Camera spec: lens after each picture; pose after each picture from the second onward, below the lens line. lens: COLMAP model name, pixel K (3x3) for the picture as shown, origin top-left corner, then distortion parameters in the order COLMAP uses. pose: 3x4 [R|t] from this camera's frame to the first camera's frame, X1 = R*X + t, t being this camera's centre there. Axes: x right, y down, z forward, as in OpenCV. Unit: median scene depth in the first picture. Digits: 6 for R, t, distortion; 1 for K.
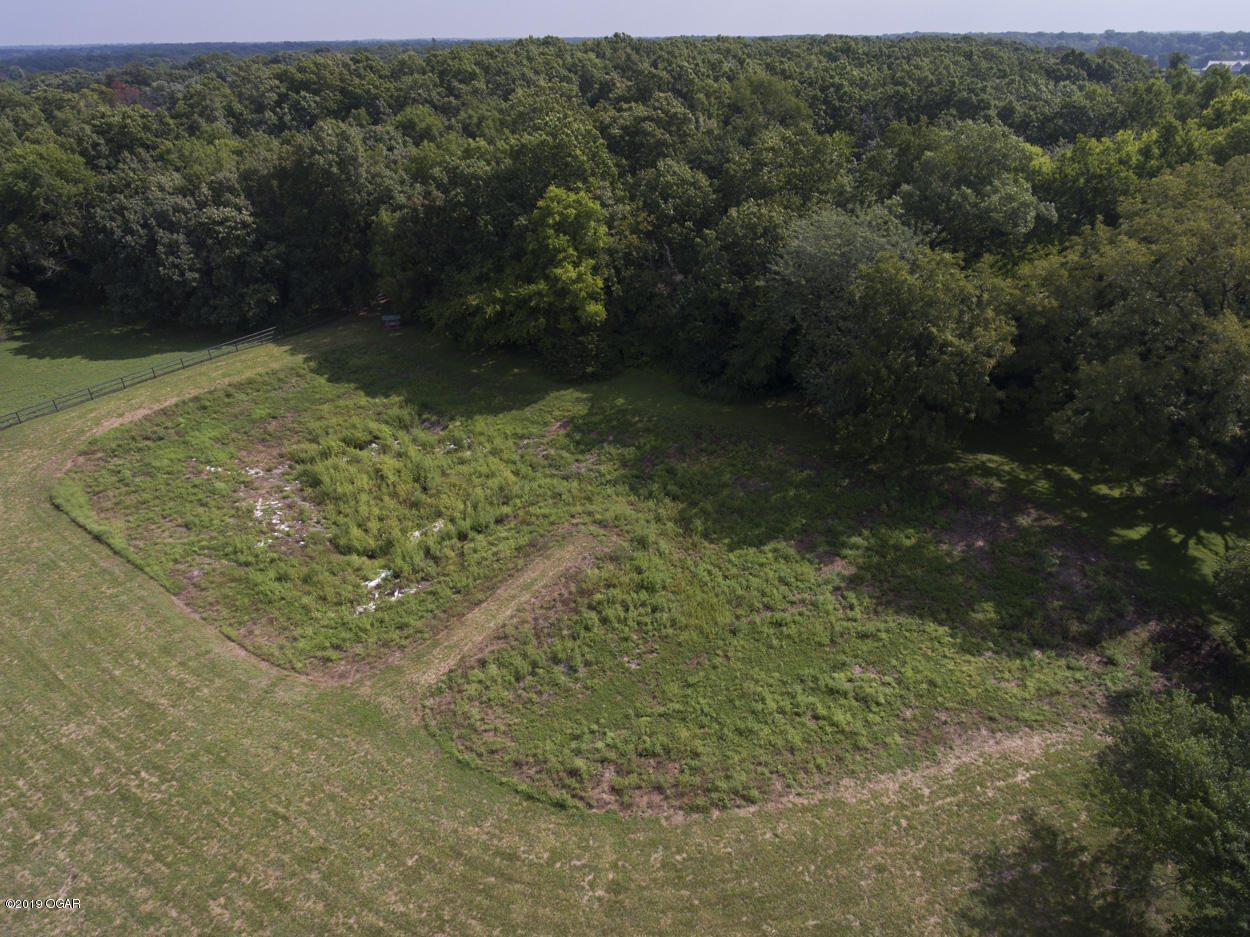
lens RADIAL K [[721.9, 0, 625.0], [0, 721.9, 468.5], [0, 0, 1]] dist [-0.017917, -0.000389]
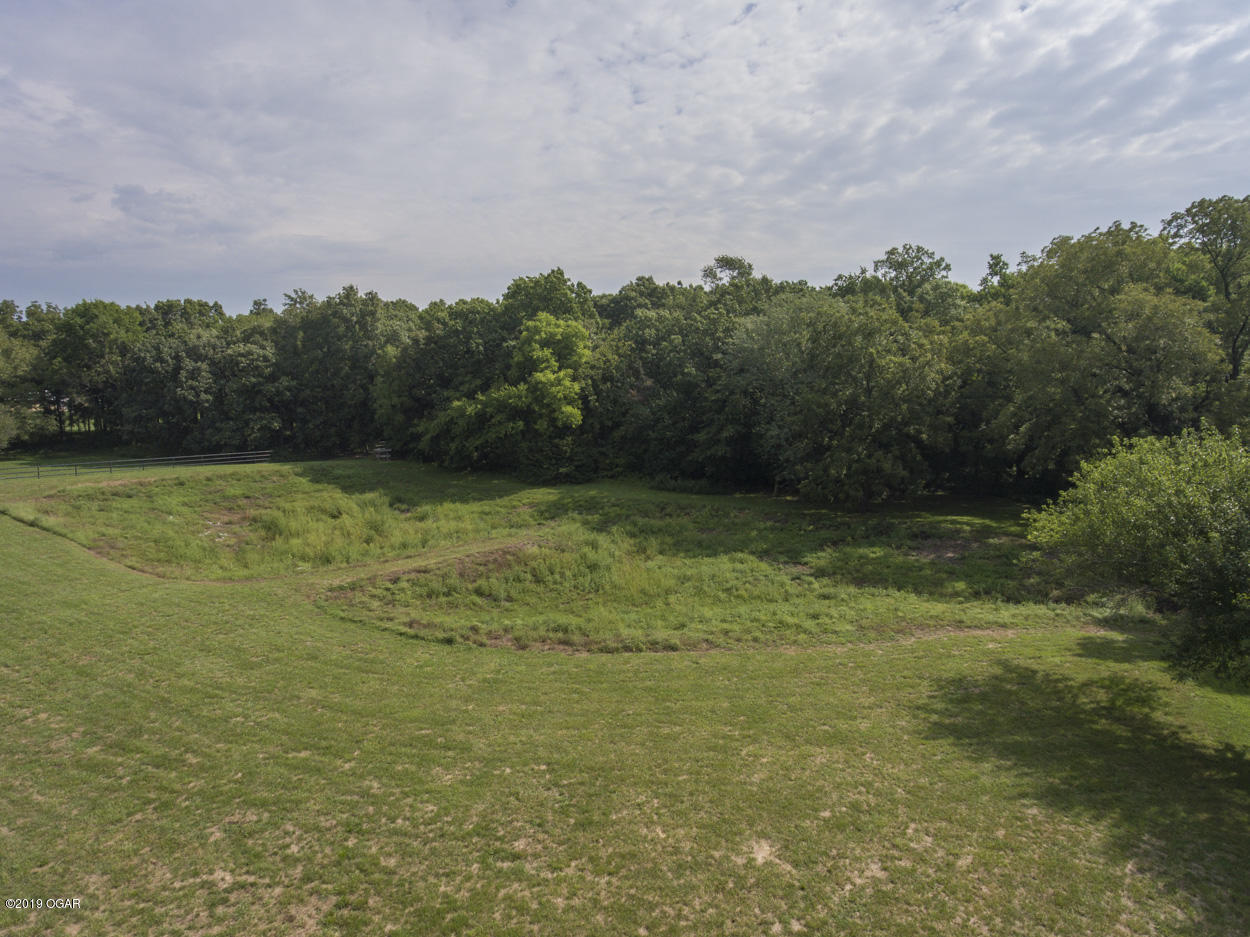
lens RADIAL K [[721.9, 0, 625.0], [0, 721.9, 468.5], [0, 0, 1]] dist [-0.017917, -0.000389]
pose [[0.999546, 0.020915, -0.021676, 0.062221], [-0.027818, 0.916991, -0.397937, 0.274034], [0.011554, 0.398360, 0.917156, 0.062267]]
